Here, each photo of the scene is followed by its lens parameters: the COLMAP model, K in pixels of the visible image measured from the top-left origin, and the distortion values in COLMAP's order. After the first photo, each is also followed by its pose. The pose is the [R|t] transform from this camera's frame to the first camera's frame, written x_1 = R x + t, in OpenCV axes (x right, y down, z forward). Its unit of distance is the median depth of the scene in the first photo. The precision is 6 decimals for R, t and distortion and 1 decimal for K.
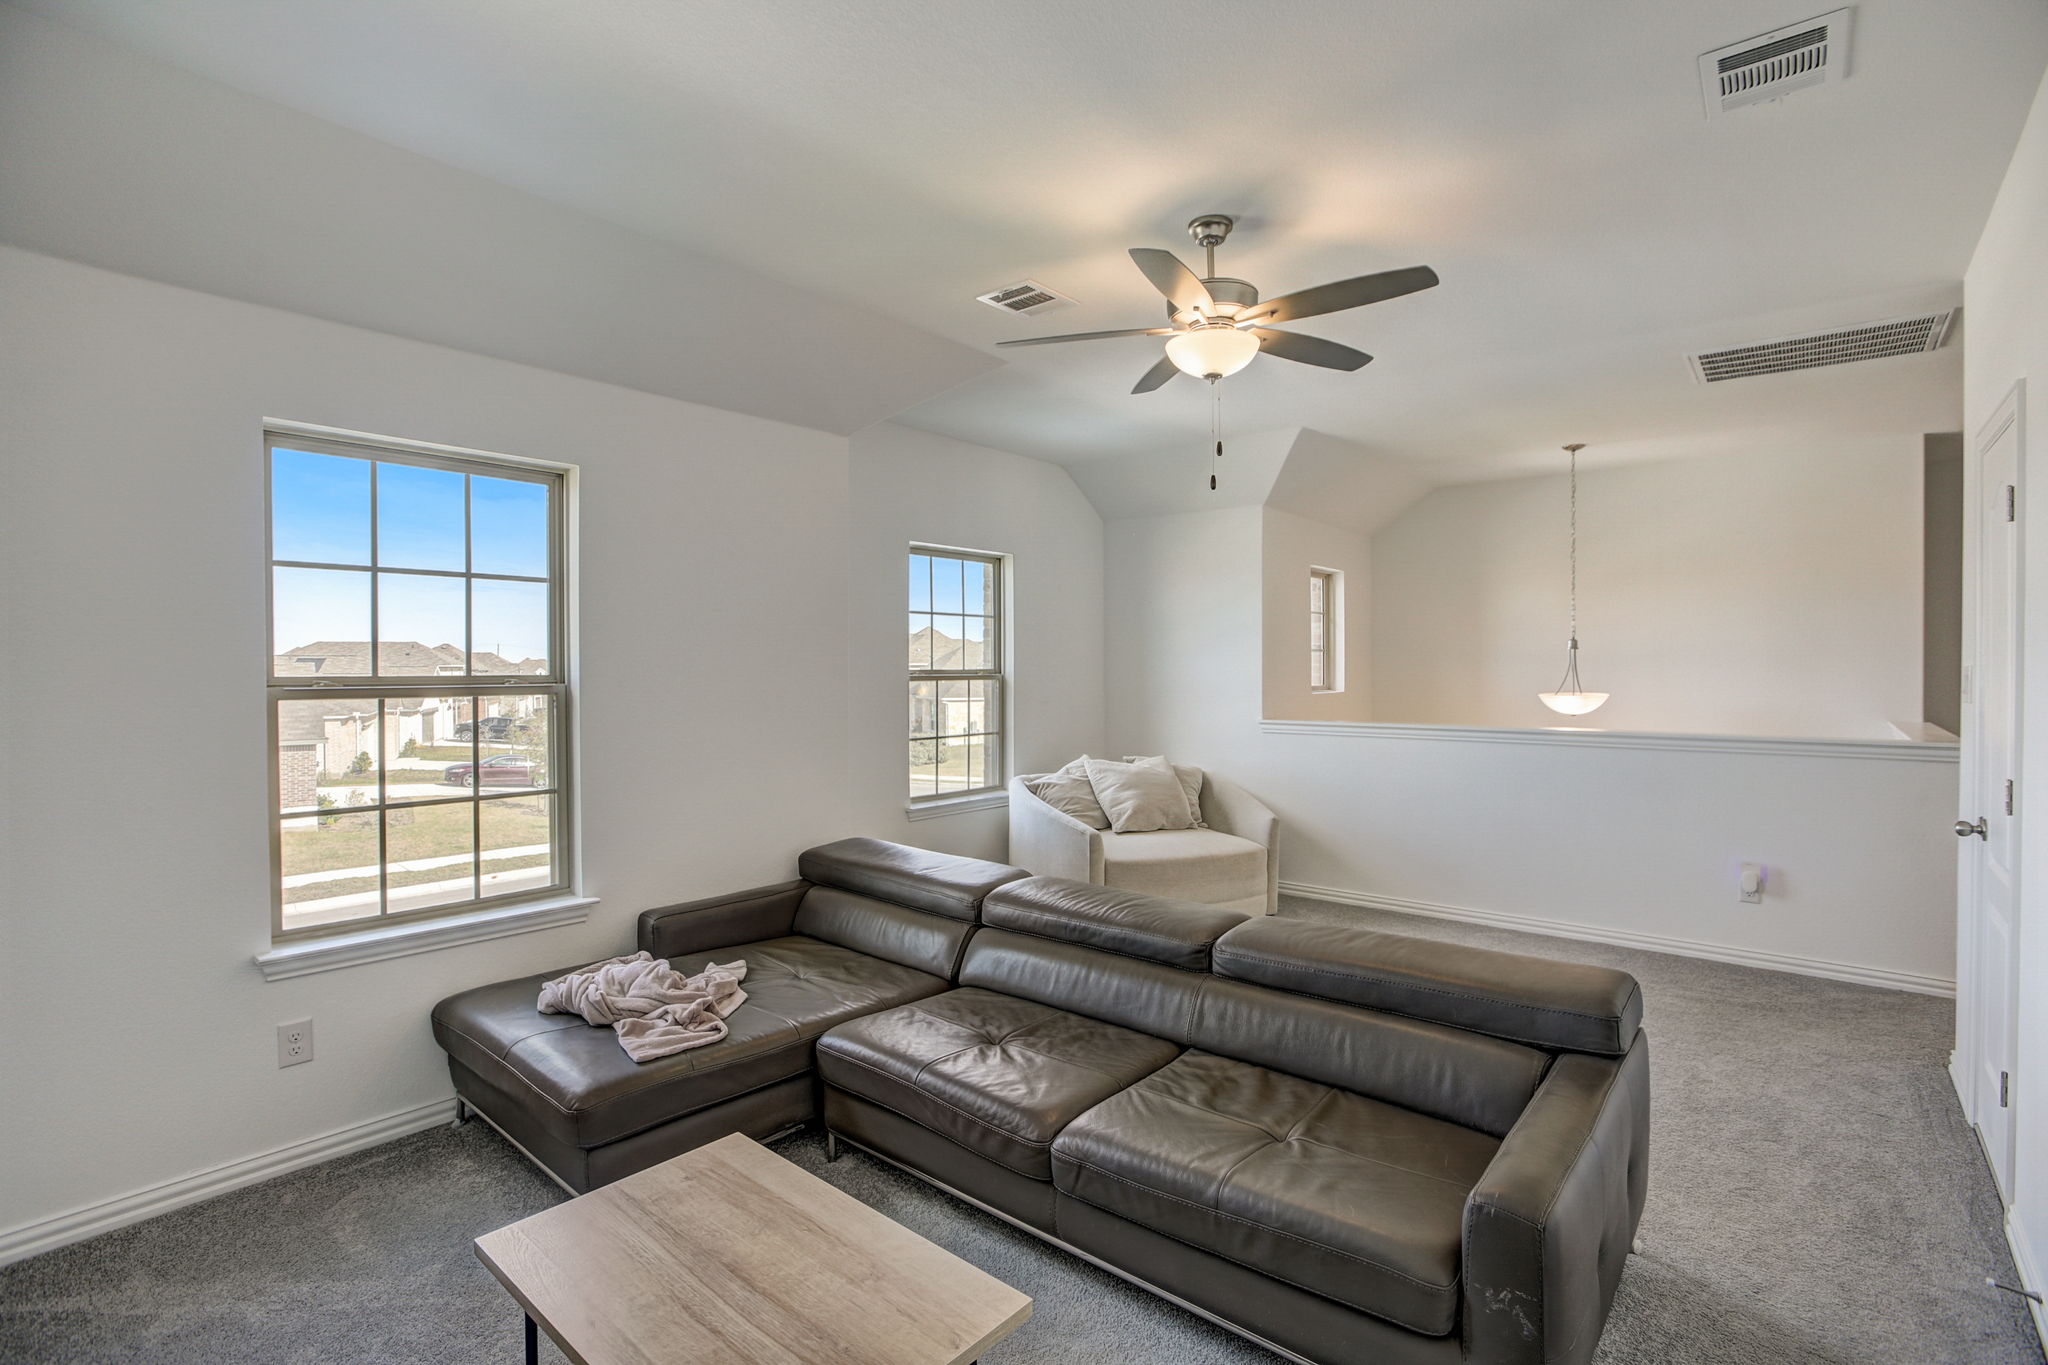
lens RADIAL K [[956.6, 0, 1024.0], [0, 956.6, 682.5], [0, 0, 1]] dist [-0.028674, 0.010241]
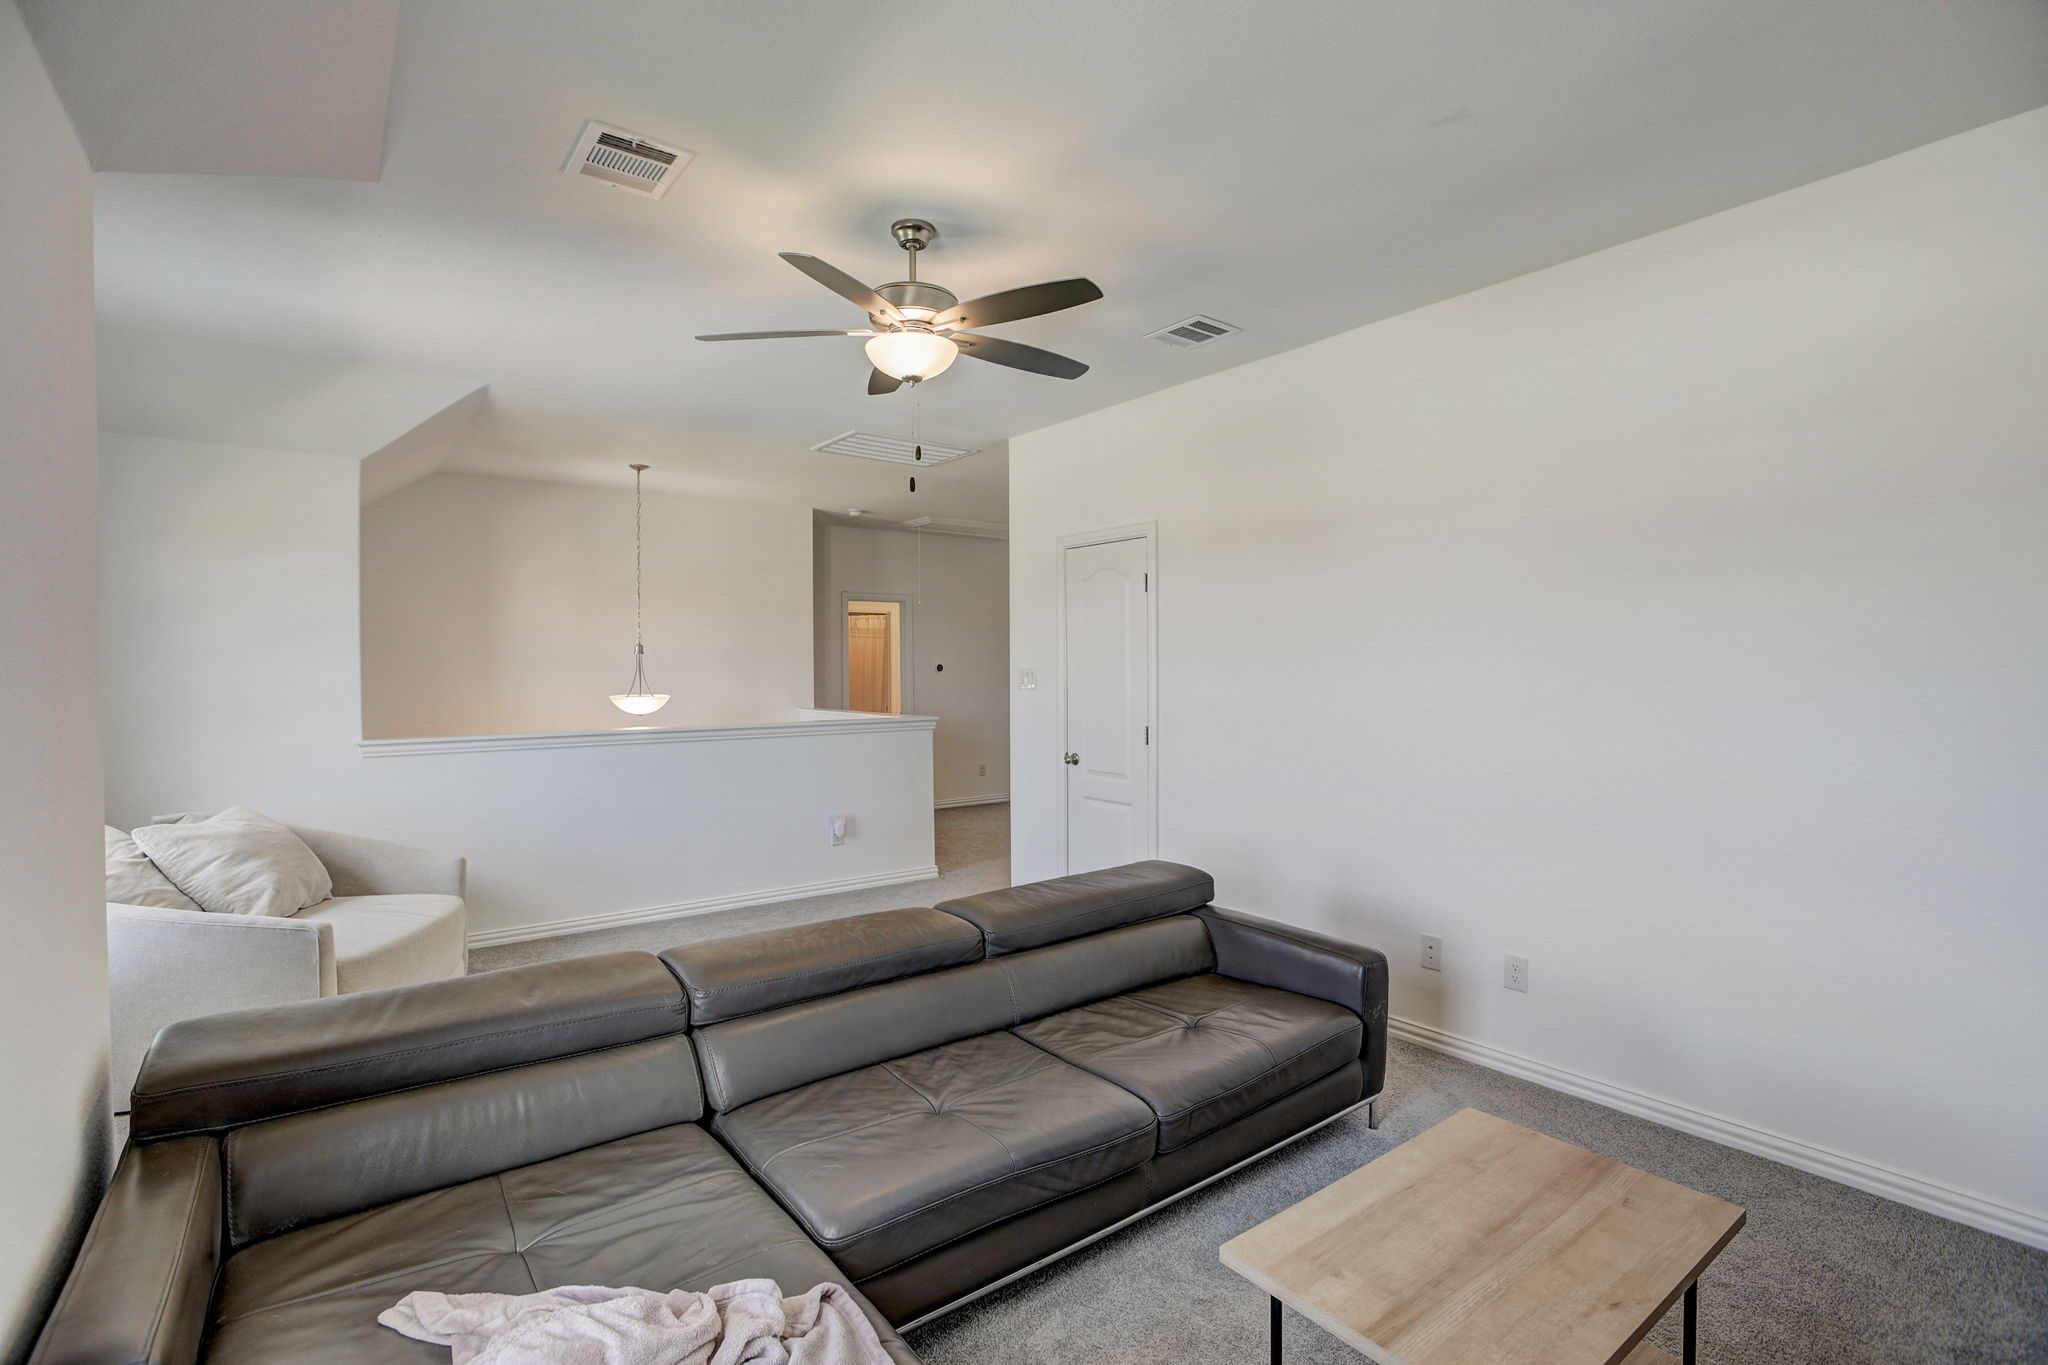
lens RADIAL K [[956.6, 0, 1024.0], [0, 956.6, 682.5], [0, 0, 1]] dist [-0.028674, 0.010241]
pose [[0.216400, -0.012623, 0.976223, -0.689324], [0.019213, 0.999778, 0.008669, -0.006860], [-0.976116, 0.016880, 0.216594, 0.607308]]
